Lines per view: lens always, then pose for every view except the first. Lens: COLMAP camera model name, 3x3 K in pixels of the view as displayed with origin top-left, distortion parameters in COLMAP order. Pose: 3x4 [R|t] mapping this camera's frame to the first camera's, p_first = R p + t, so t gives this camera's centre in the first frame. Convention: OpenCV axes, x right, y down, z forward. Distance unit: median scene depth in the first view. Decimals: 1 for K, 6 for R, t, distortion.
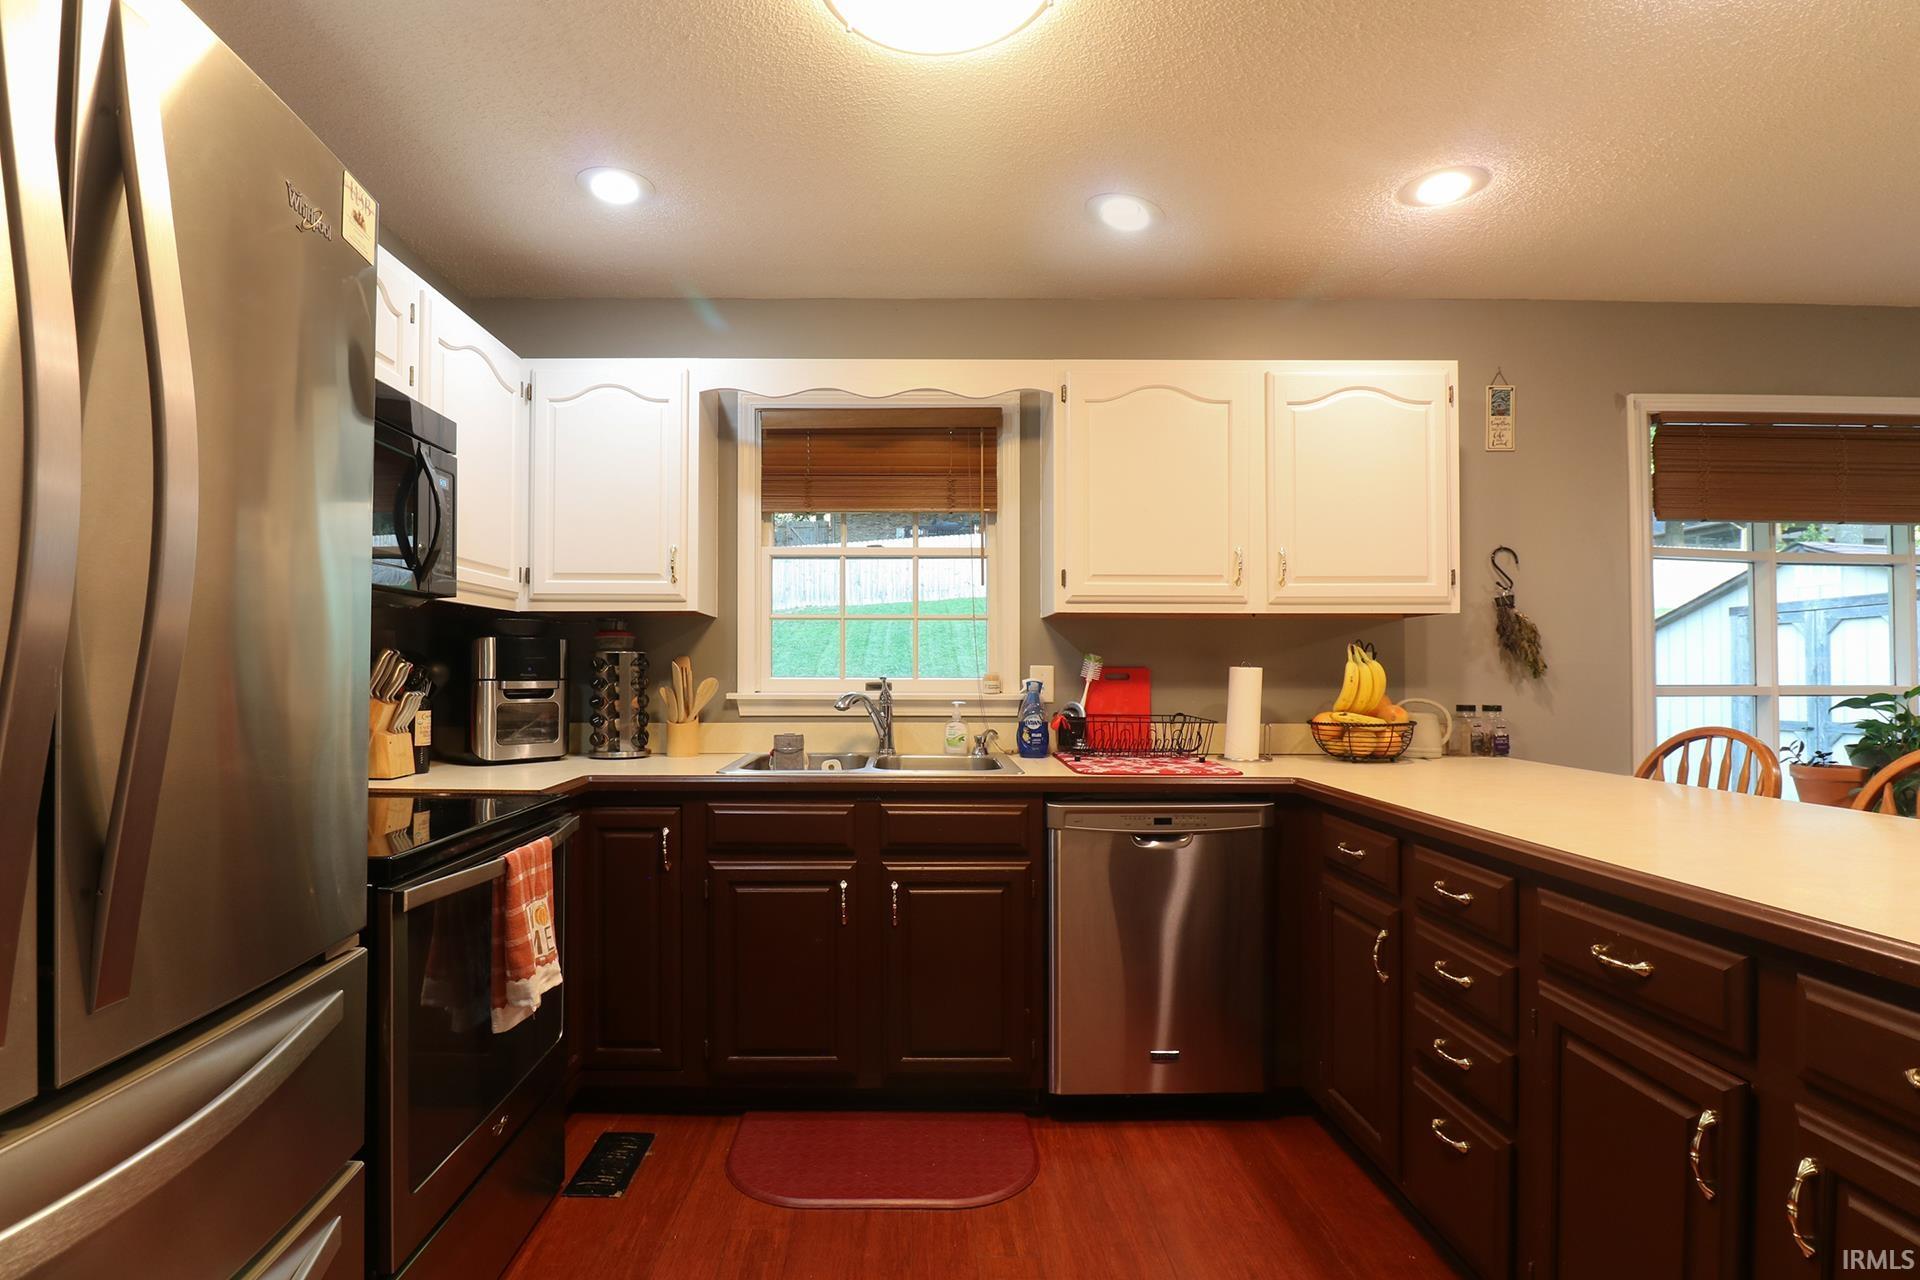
lens RADIAL K [[920.5, 0, 958.1], [0, 920.5, 650.3], [0, 0, 1]] dist [-0.001579, -0.000295]
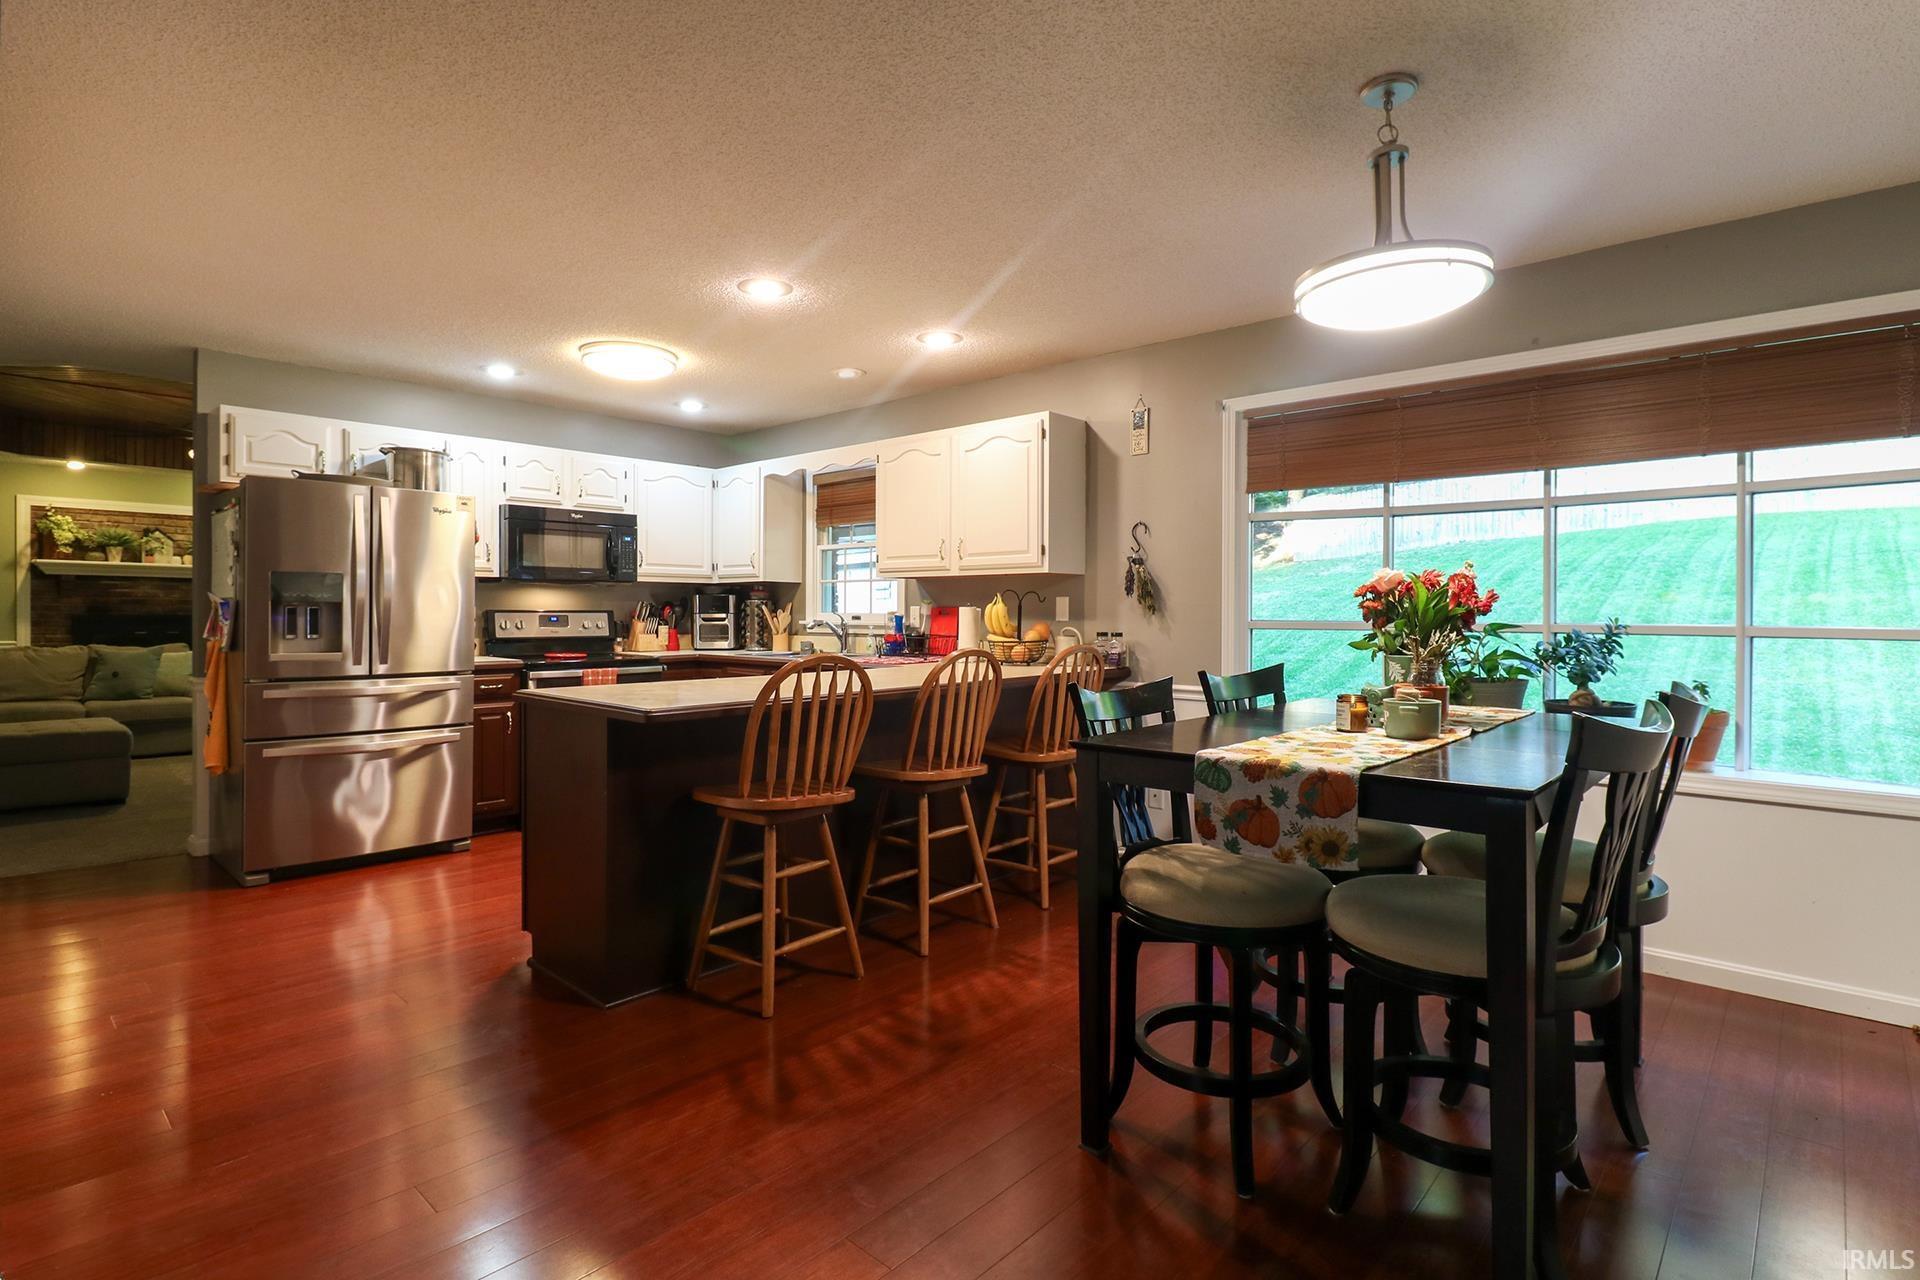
lens RADIAL K [[920.5, 0, 957.7], [0, 920.5, 632.0], [0, 0, 1]] dist [-0.001579, -0.000295]
pose [[0.746554, 0.015095, -0.665154, 1.361827], [0.011773, 0.999286, 0.035891, 0.003088], [0.665221, -0.034625, 0.745843, -0.264018]]
